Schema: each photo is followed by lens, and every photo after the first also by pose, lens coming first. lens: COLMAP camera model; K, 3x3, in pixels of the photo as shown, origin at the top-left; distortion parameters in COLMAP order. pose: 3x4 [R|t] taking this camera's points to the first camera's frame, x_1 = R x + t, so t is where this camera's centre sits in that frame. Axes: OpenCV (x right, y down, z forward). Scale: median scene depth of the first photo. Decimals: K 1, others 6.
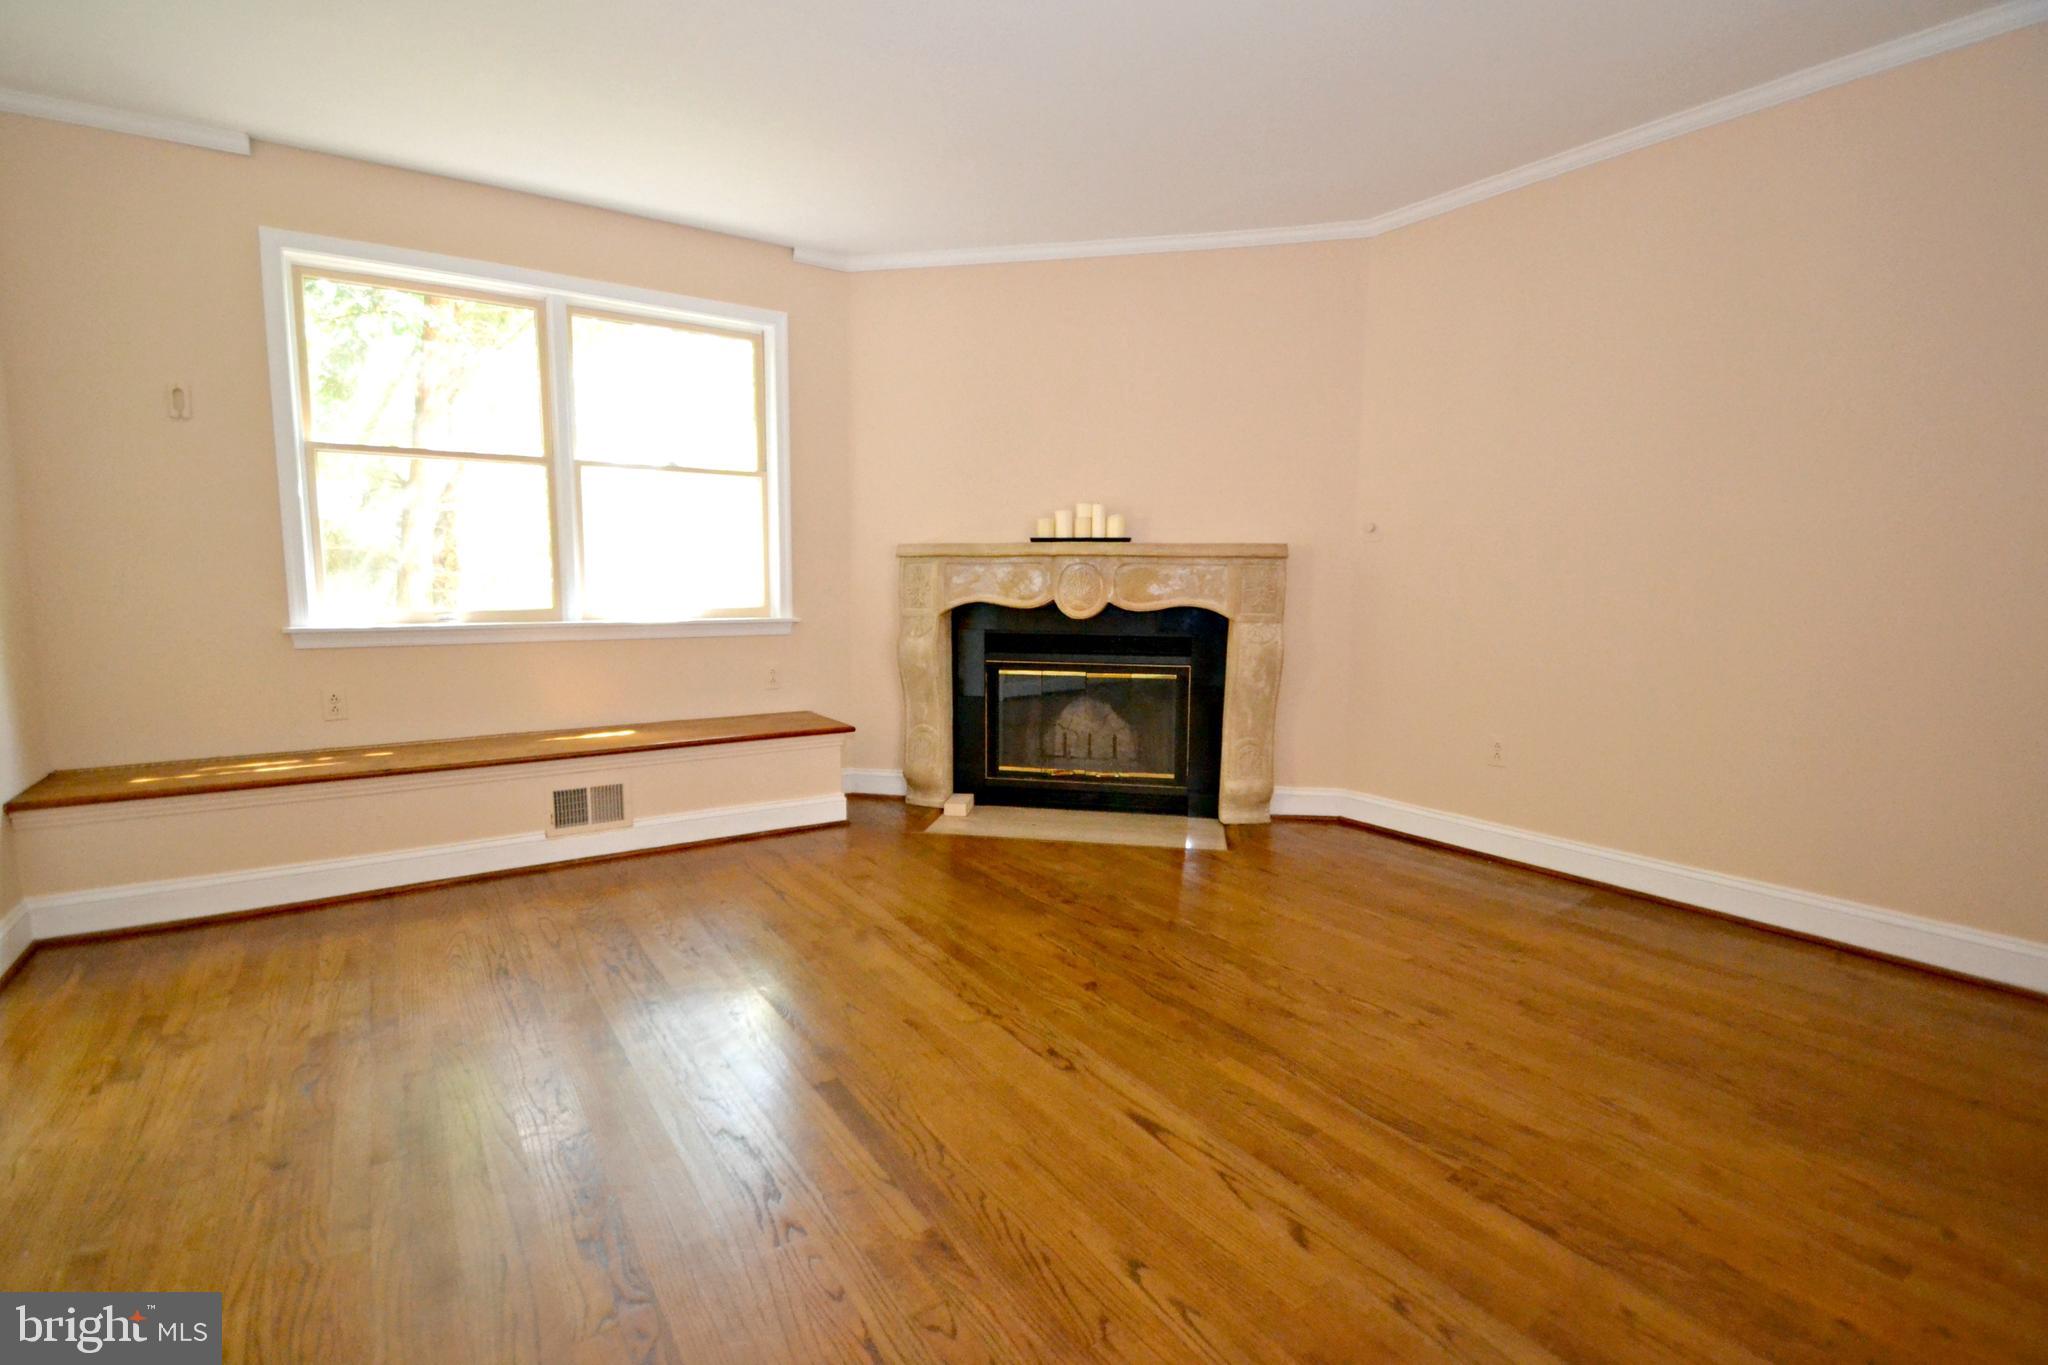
lens RADIAL K [[938.6, 0, 1027.6], [0, 938.6, 691.2], [0, 0, 1]] dist [0.005824, -0.012676]
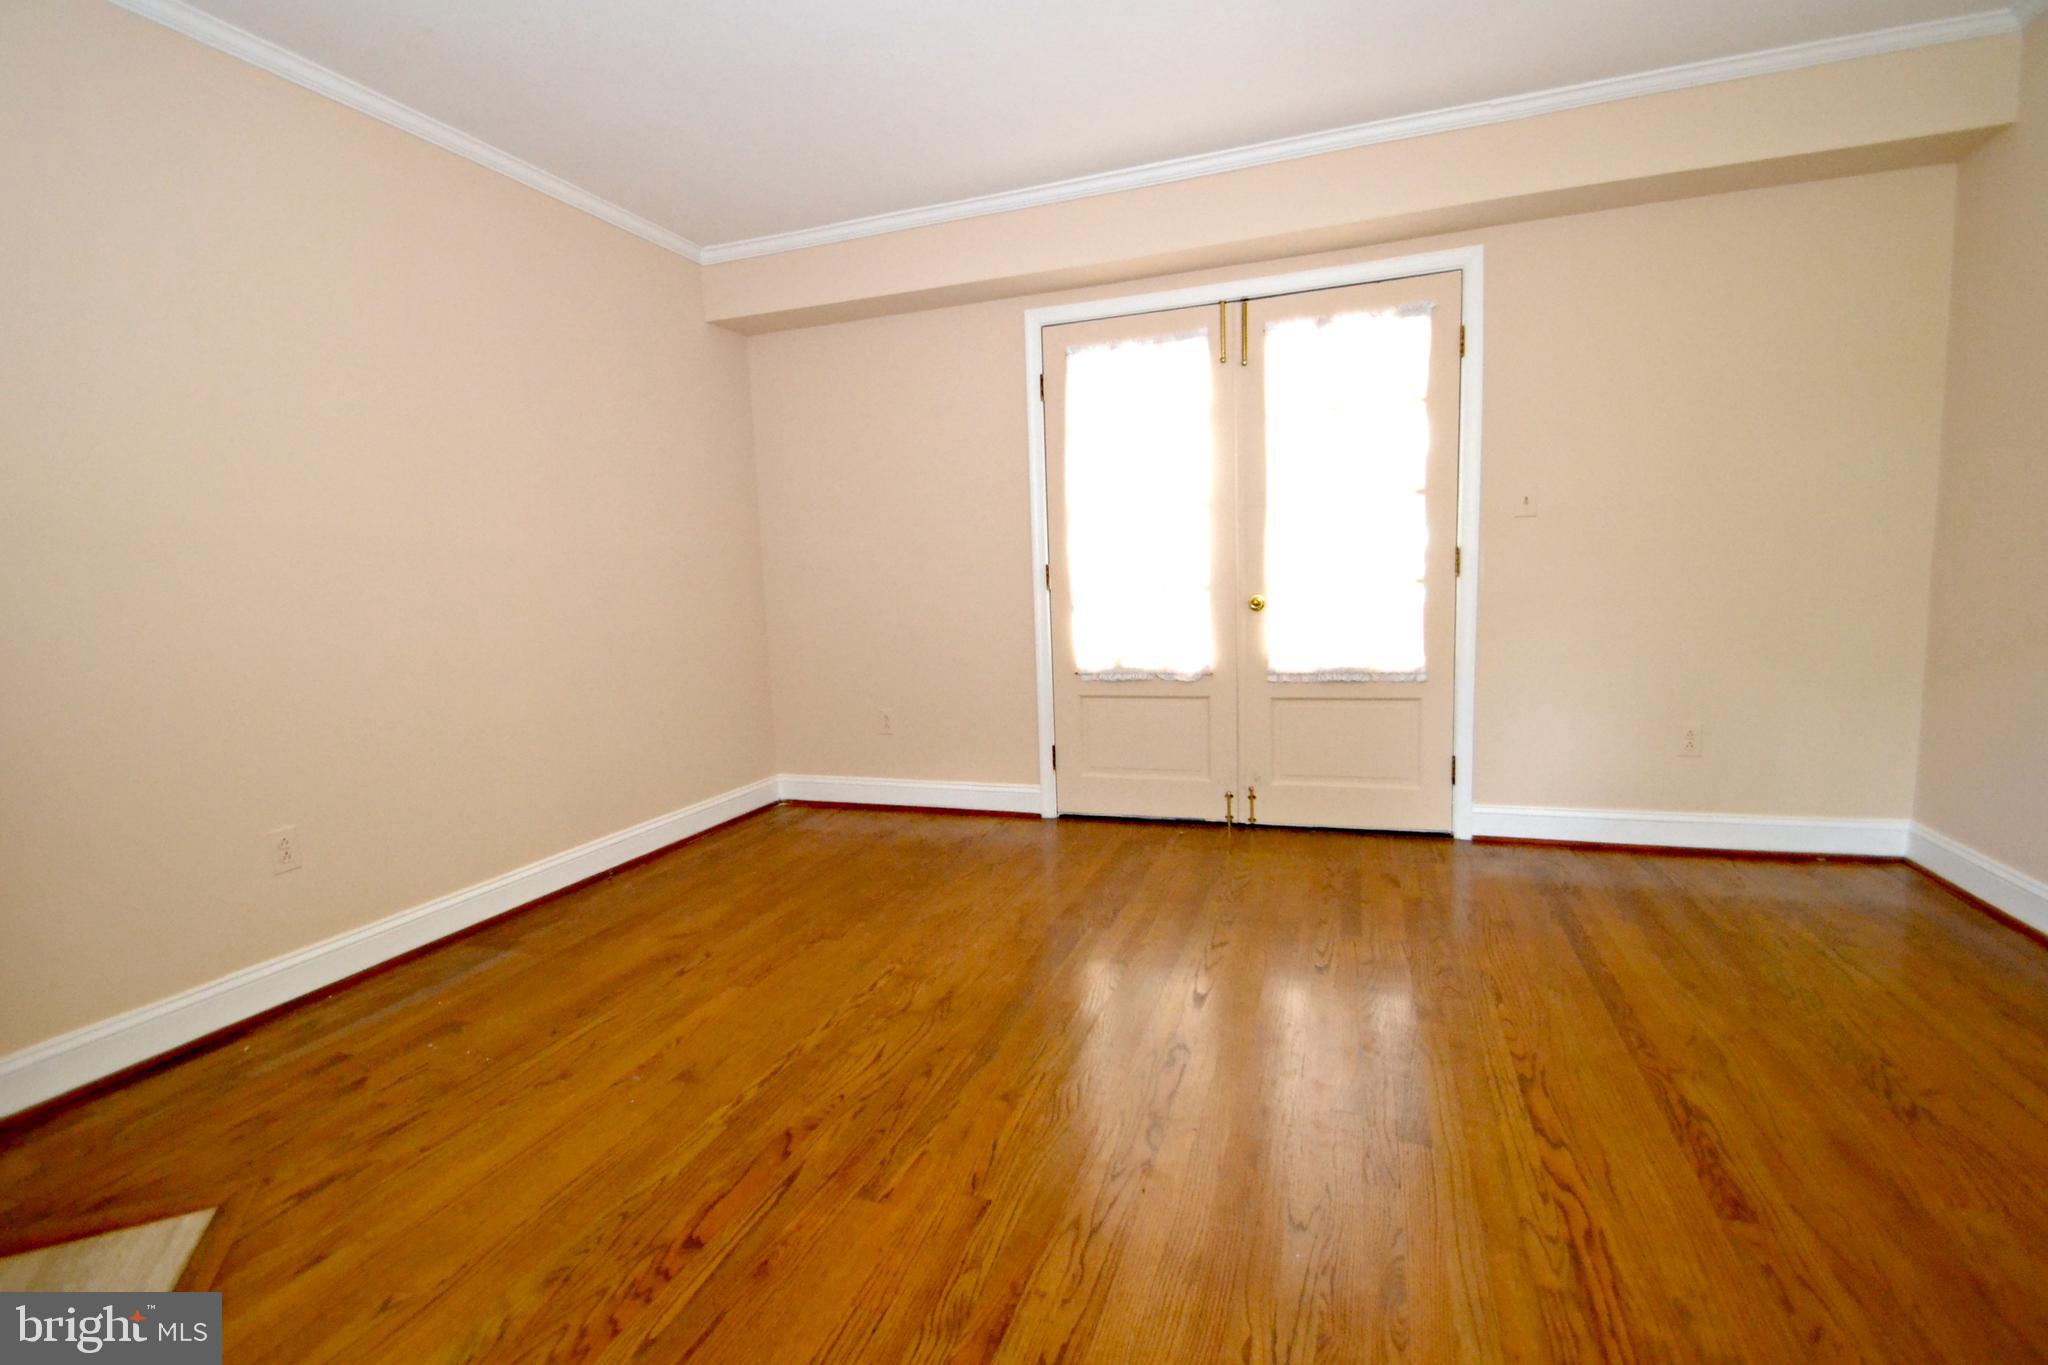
lens RADIAL K [[938.6, 0, 984.3], [0, 938.6, 698.3], [0, 0, 1]] dist [0.005824, -0.012676]
pose [[-0.551394, -0.089298, 0.829452, -0.329218], [0.140881, 0.970008, 0.198084, -0.102032], [-0.822264, 0.226076, -0.522276, 0.821368]]
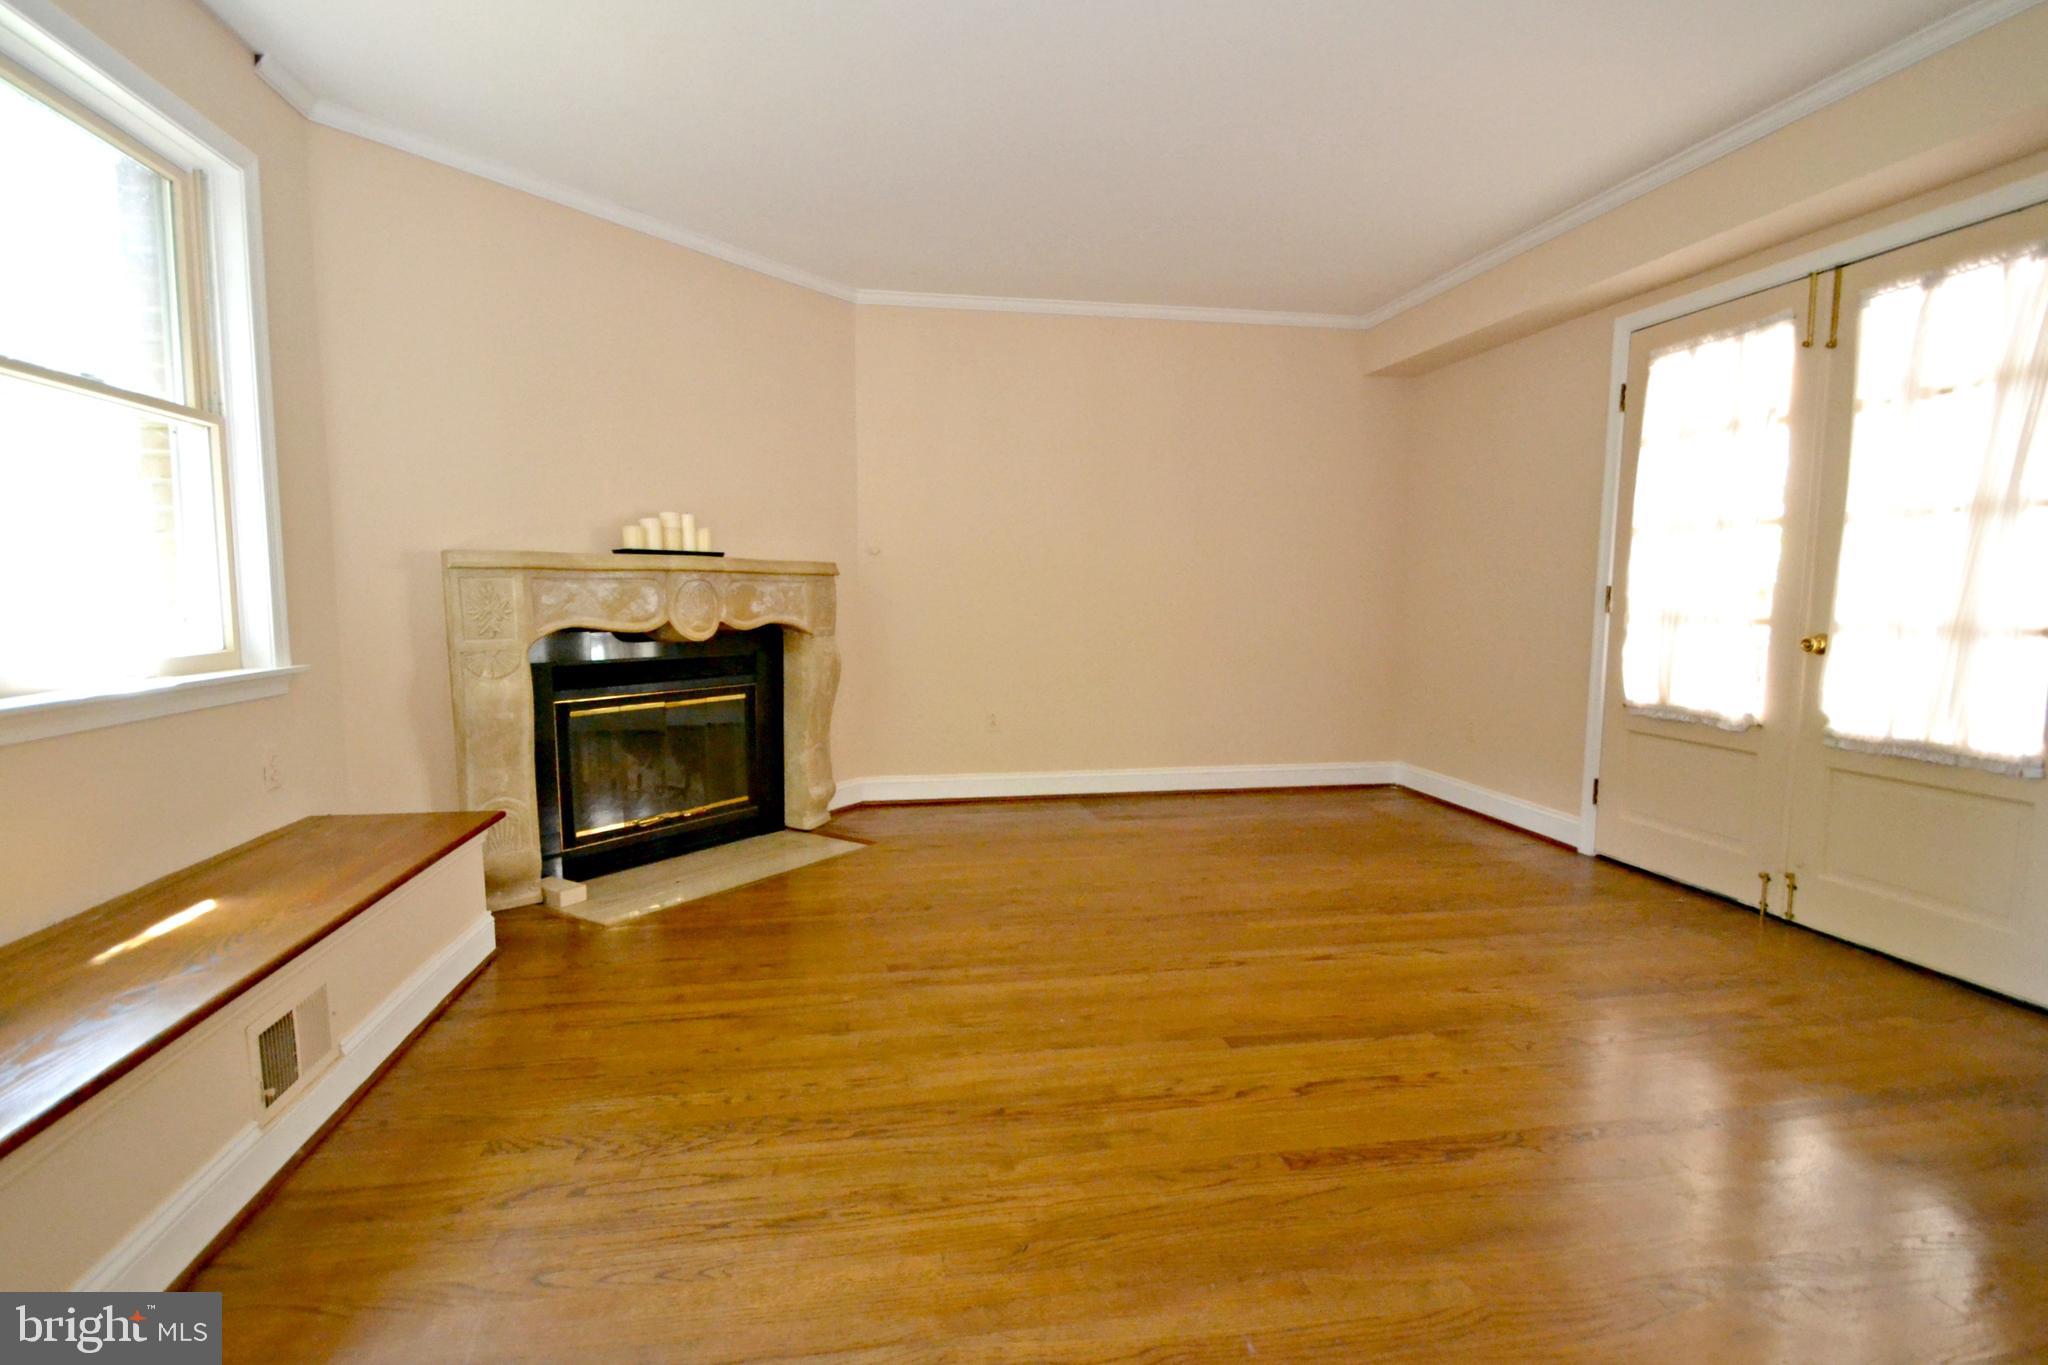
lens RADIAL K [[938.6, 0, 1012.0], [0, 938.6, 691.0], [0, 0, 1]] dist [0.005824, -0.012676]
pose [[0.425560, -0.100761, 0.899303, -0.634287], [0.111540, 0.992044, 0.058370, -0.048856], [-0.898030, 0.075468, 0.433413, 0.345314]]
